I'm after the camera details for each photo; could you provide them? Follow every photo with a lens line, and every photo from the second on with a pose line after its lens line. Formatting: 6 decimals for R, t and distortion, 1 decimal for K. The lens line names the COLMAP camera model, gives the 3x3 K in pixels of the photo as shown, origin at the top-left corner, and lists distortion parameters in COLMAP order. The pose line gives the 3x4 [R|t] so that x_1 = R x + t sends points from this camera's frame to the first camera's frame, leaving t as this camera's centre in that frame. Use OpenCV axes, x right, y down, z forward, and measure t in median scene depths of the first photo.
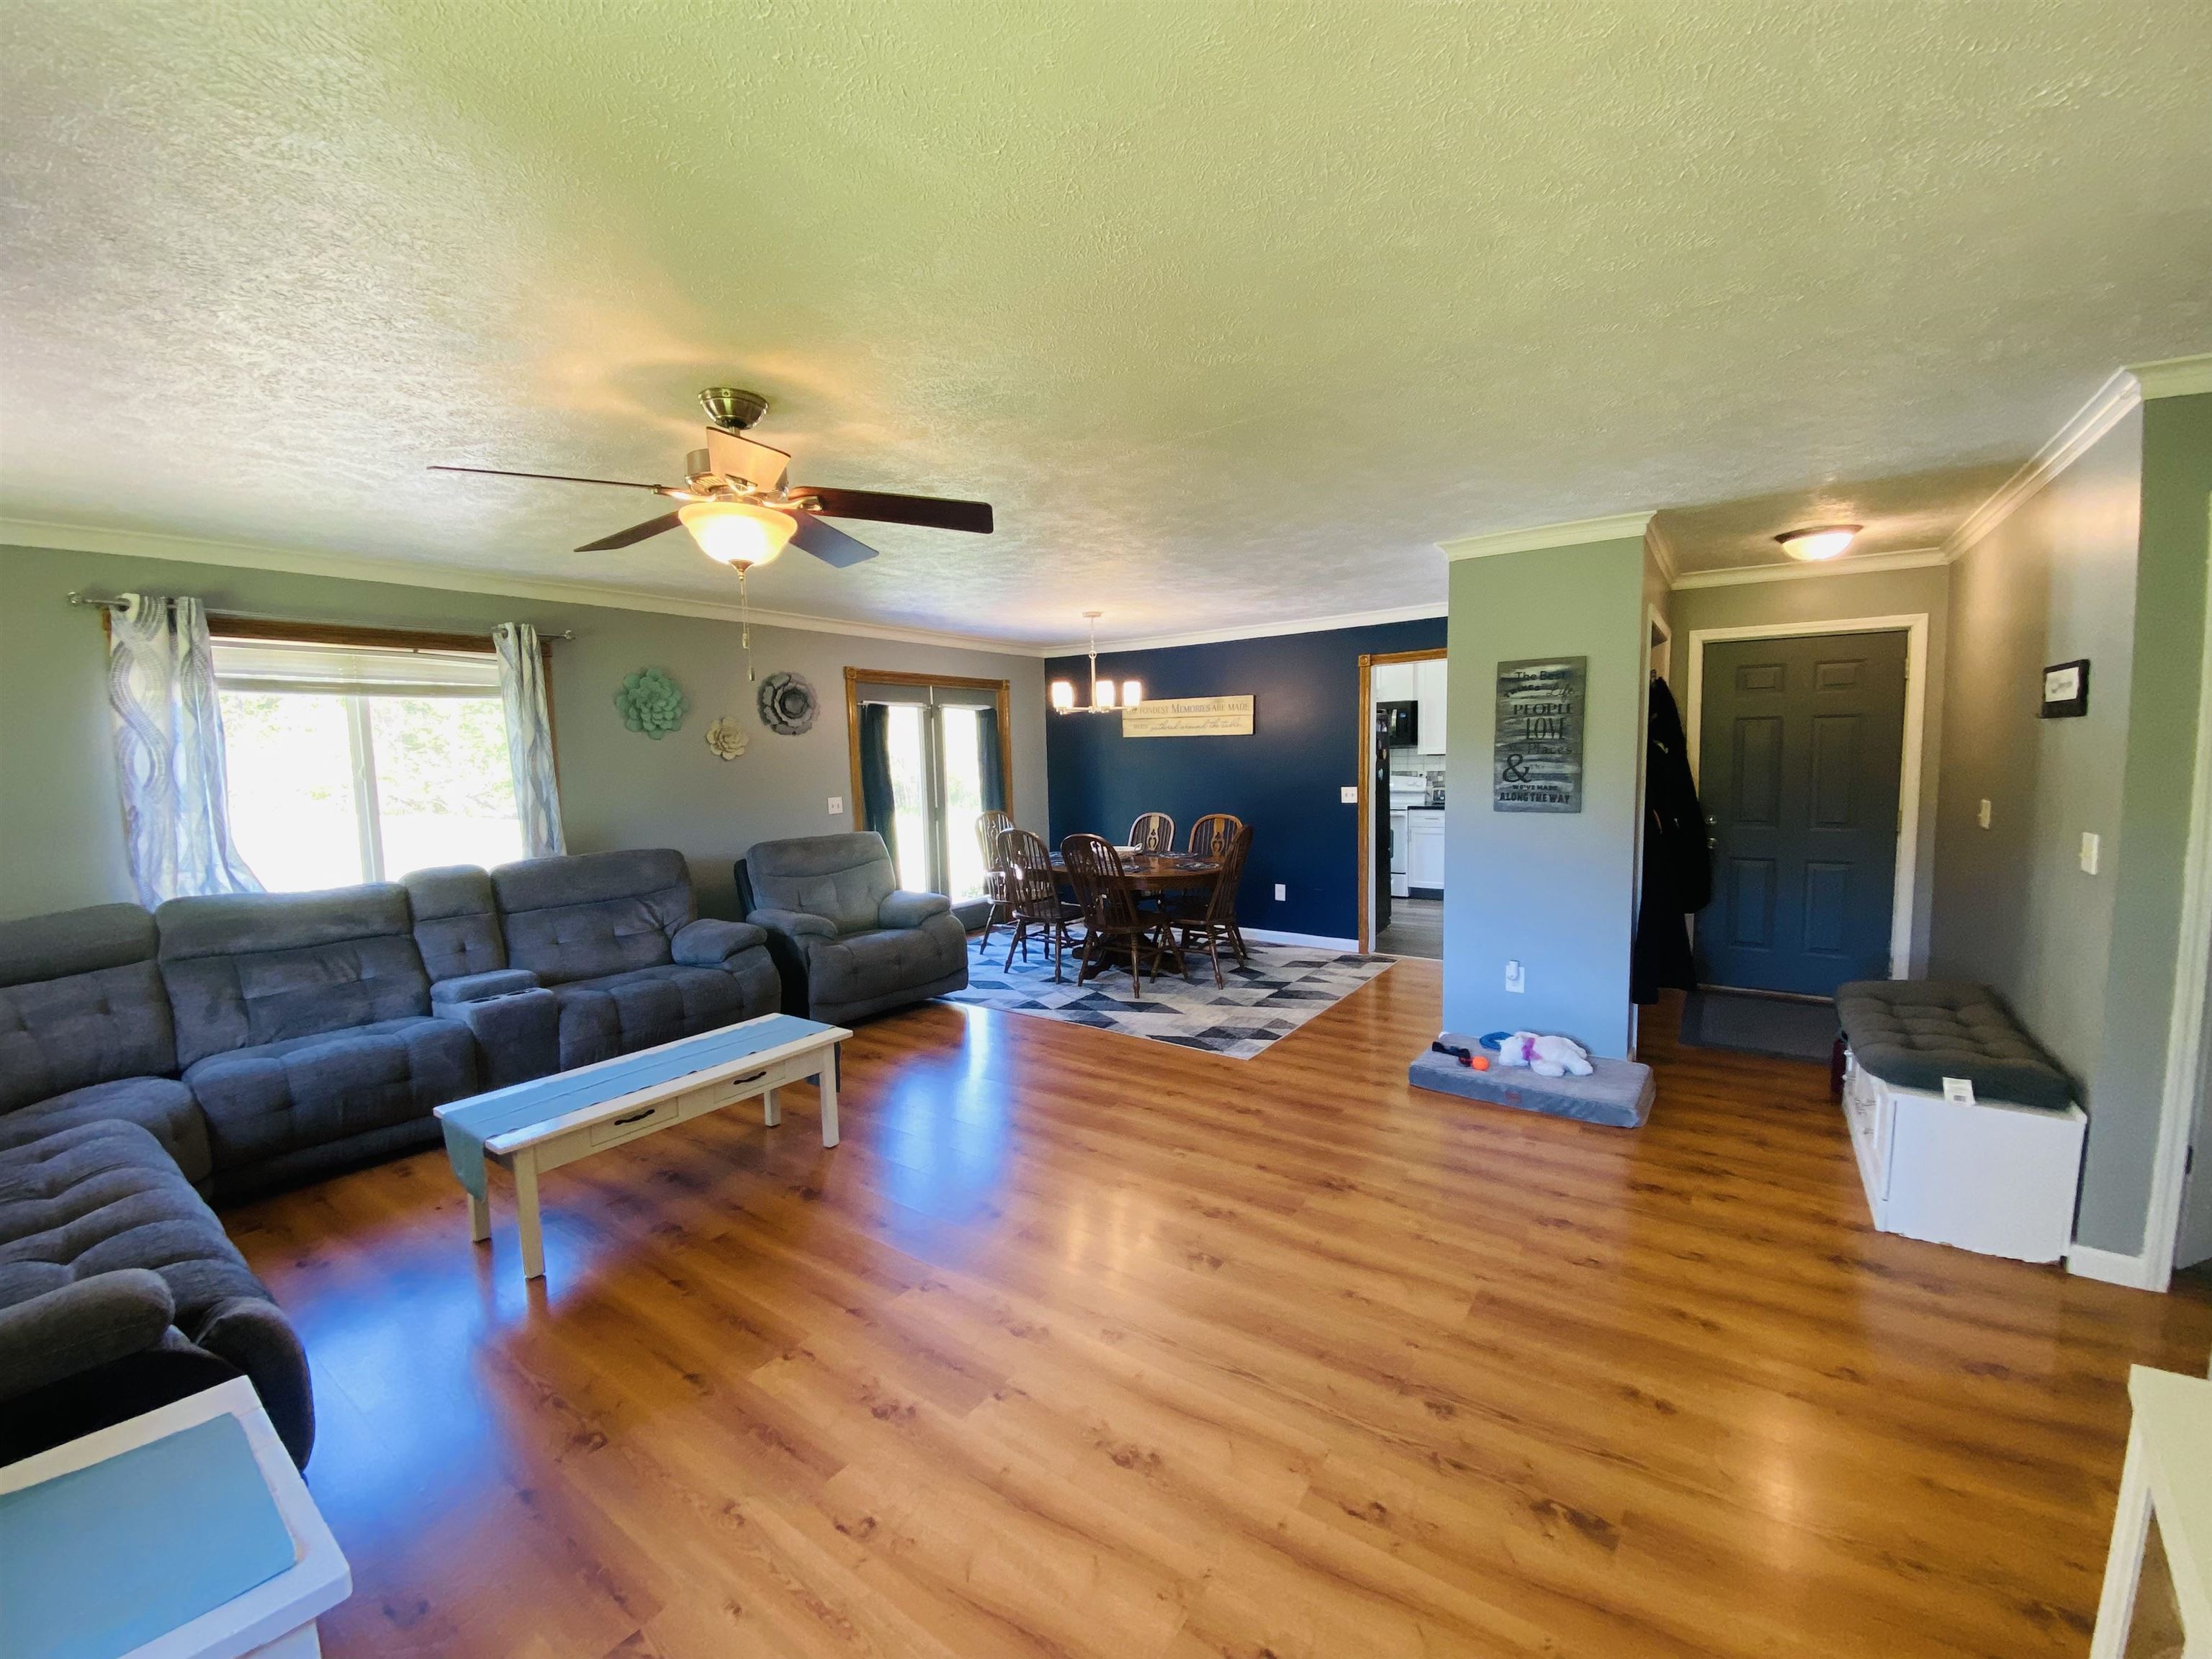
lens RADIAL K [[886.2, 0, 1108.9], [0, 886.2, 827.9], [0, 0, 1]] dist [0.000383, -0.010447]
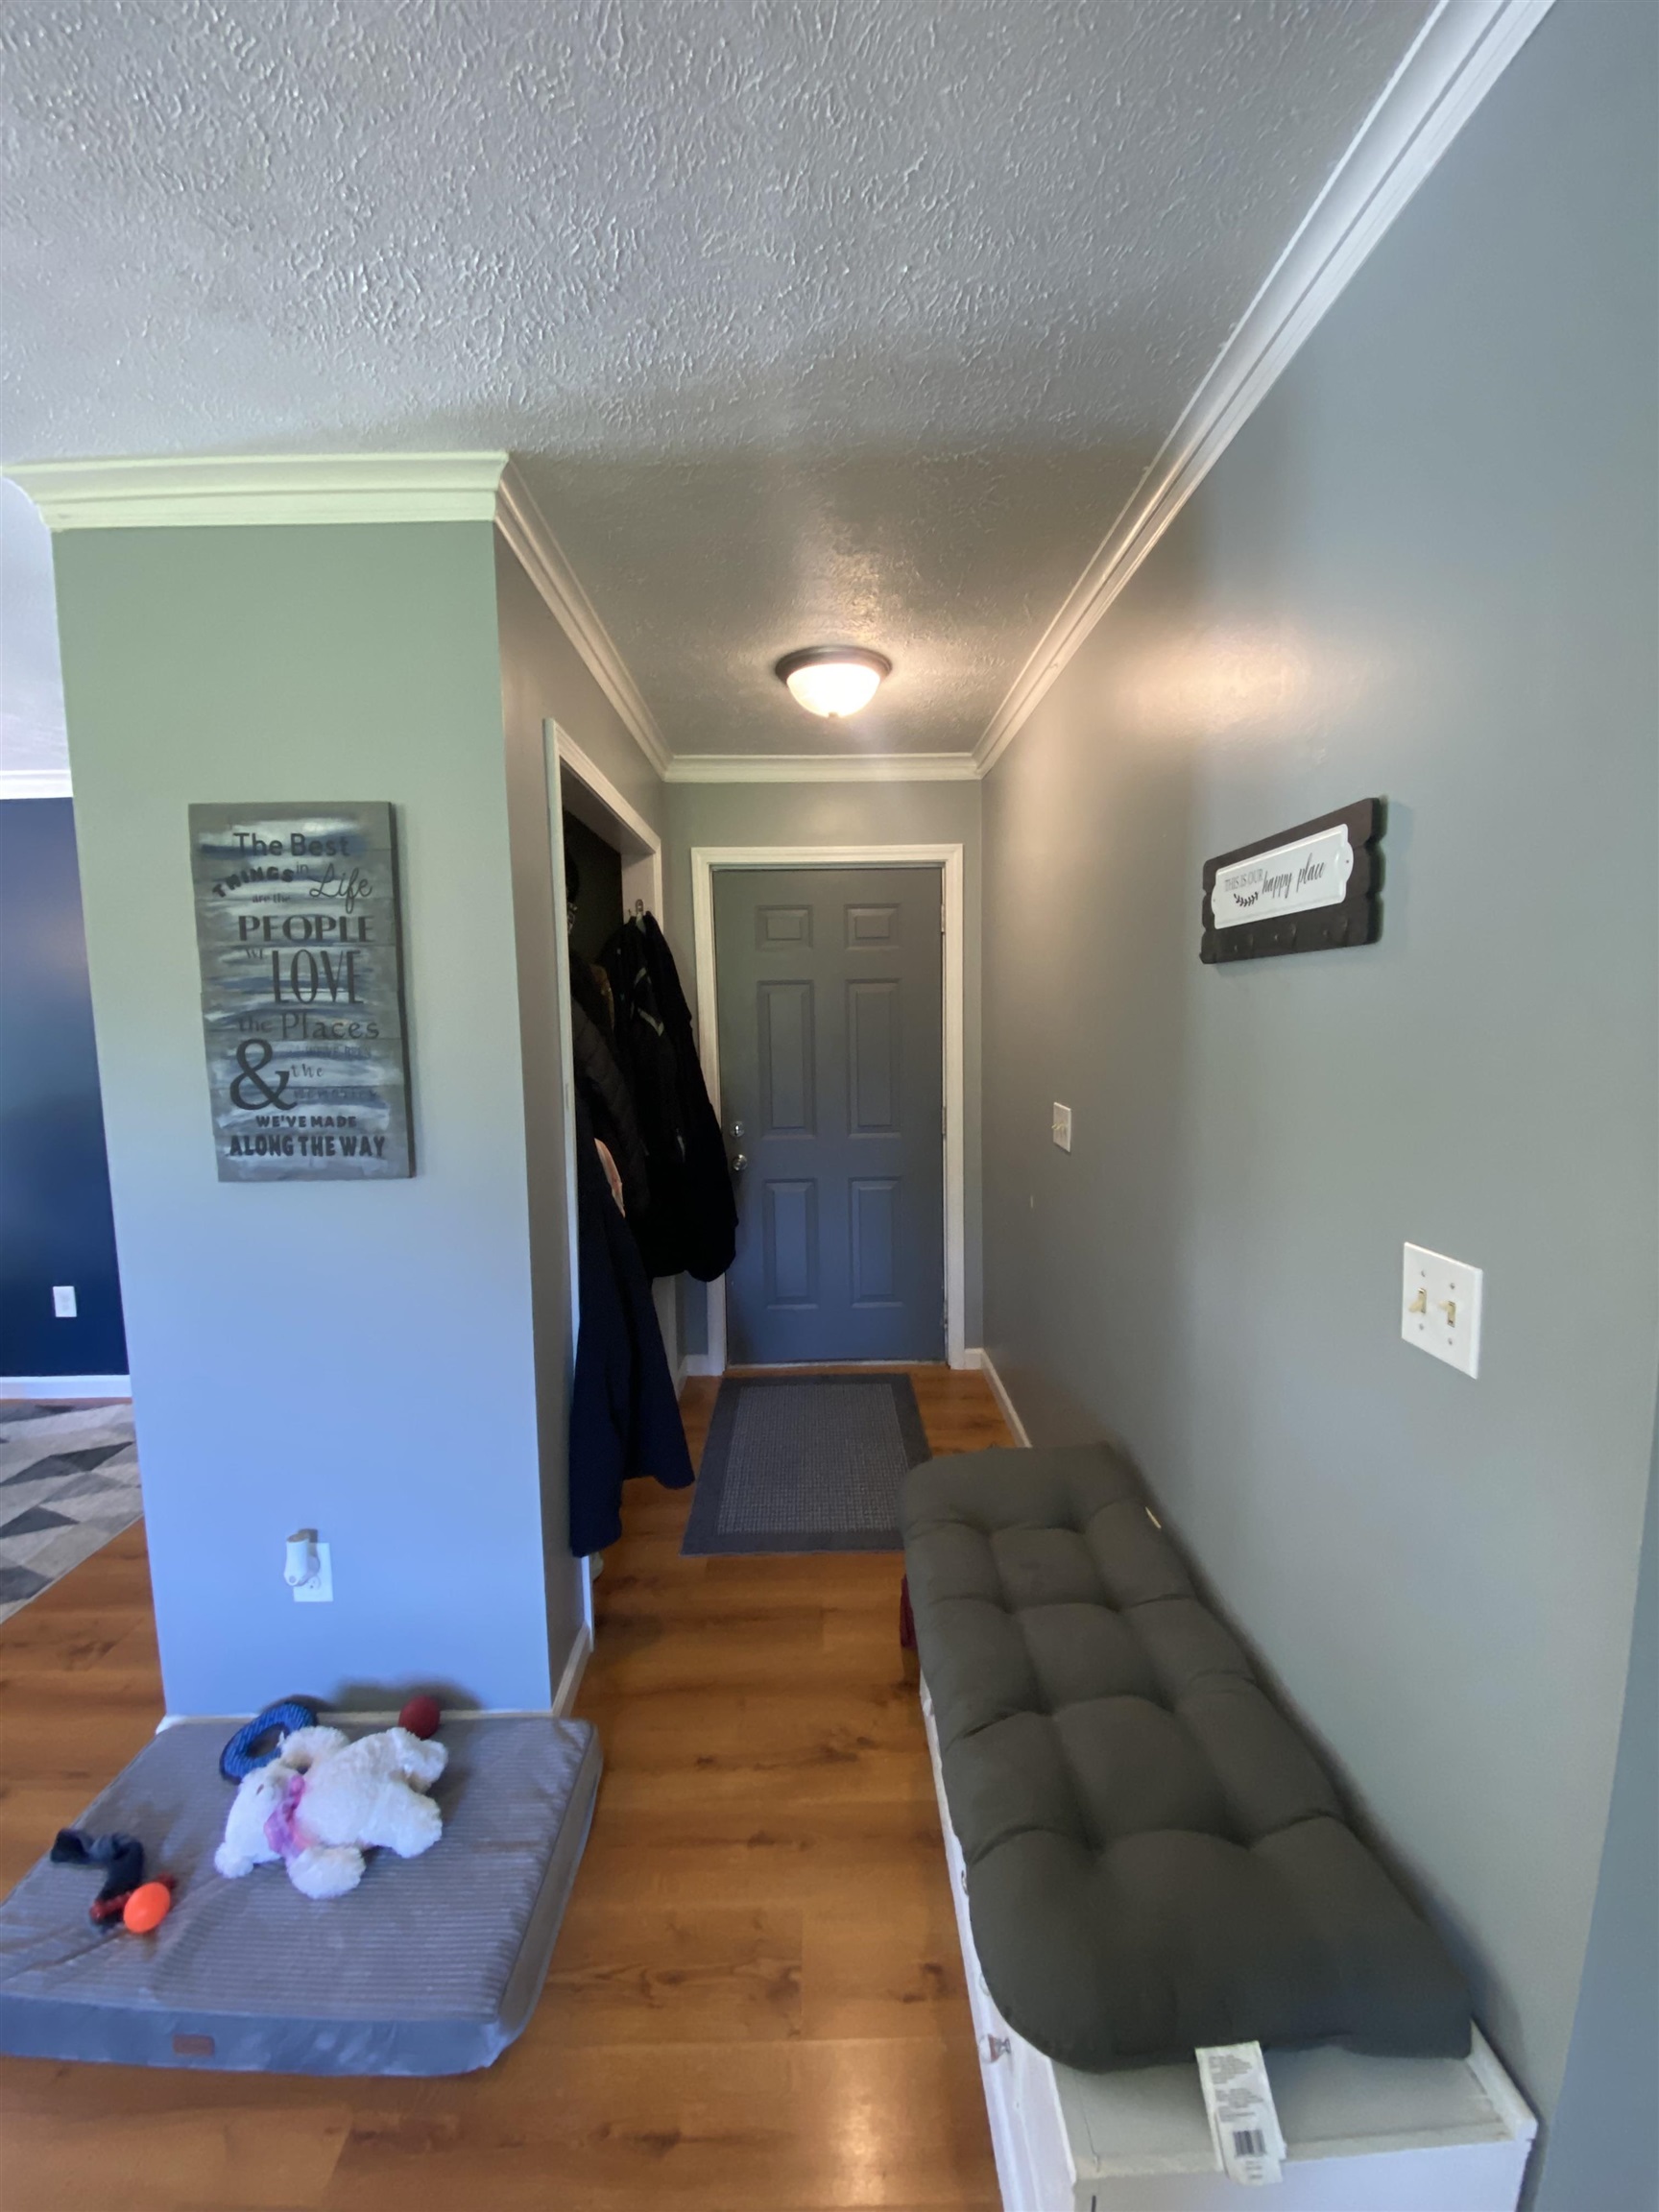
lens RADIAL K [[886.2, 0, 831.8], [0, 886.2, 1124.6], [0, 0, 1]] dist [0.000383, -0.010447]
pose [[0.800669, -0.065719, 0.595492, 0.432377], [0.052432, 0.997838, 0.039624, -0.047735], [-0.596809, -0.000503, 0.802383, 0.527430]]
